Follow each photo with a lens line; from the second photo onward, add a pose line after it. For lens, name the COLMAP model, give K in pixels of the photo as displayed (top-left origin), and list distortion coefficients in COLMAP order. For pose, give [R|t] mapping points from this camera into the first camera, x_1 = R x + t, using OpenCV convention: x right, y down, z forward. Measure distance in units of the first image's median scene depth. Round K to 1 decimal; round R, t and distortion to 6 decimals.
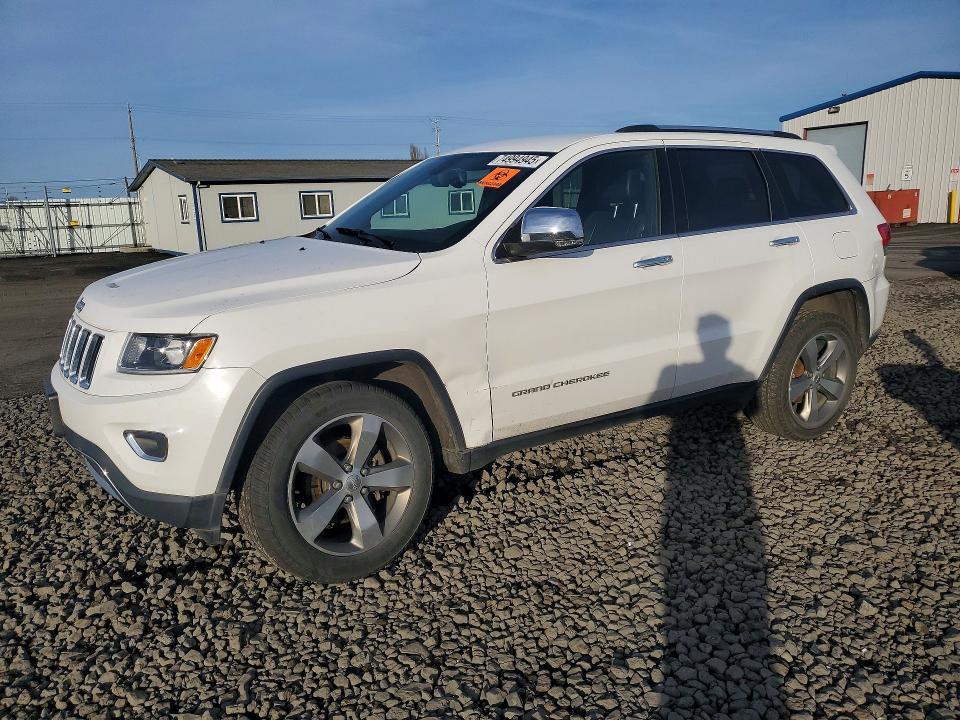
lens RADIAL K [[741.0, 0, 480.0], [0, 741.0, 360.0], [0, 0, 1]] dist [0.035396, -0.002063]
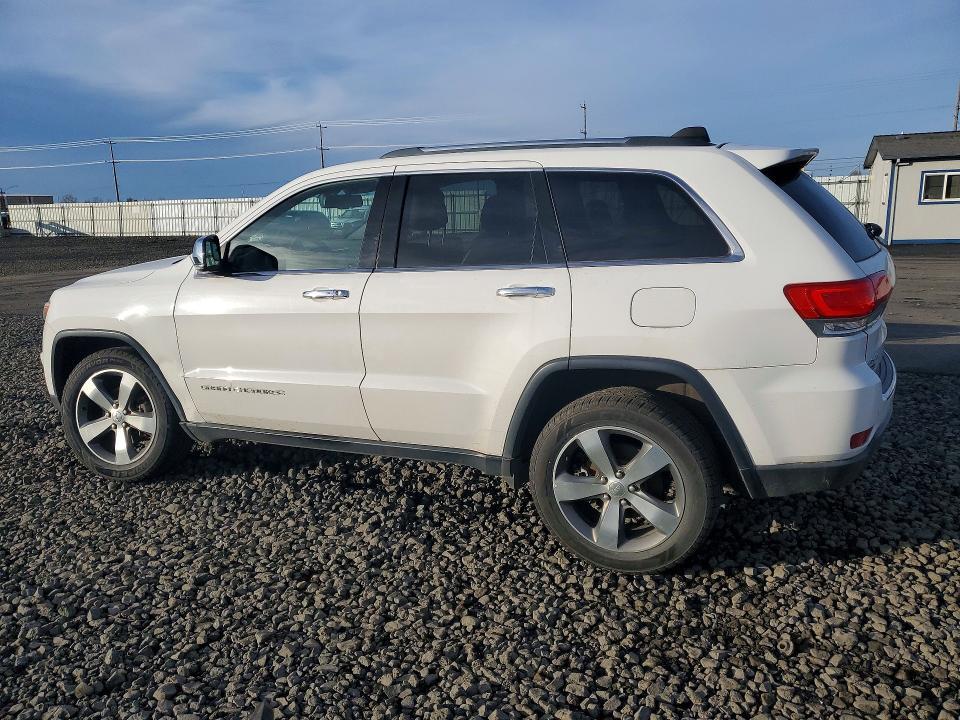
lens RADIAL K [[741.0, 0, 480.0], [0, 741.0, 360.0], [0, 0, 1]] dist [0.035396, -0.002063]
pose [[0.555061, 0.195147, -0.808595, 0.470624], [-0.168144, 0.978346, 0.120692, -0.081273], [0.814638, 0.068969, 0.575854, 0.244298]]
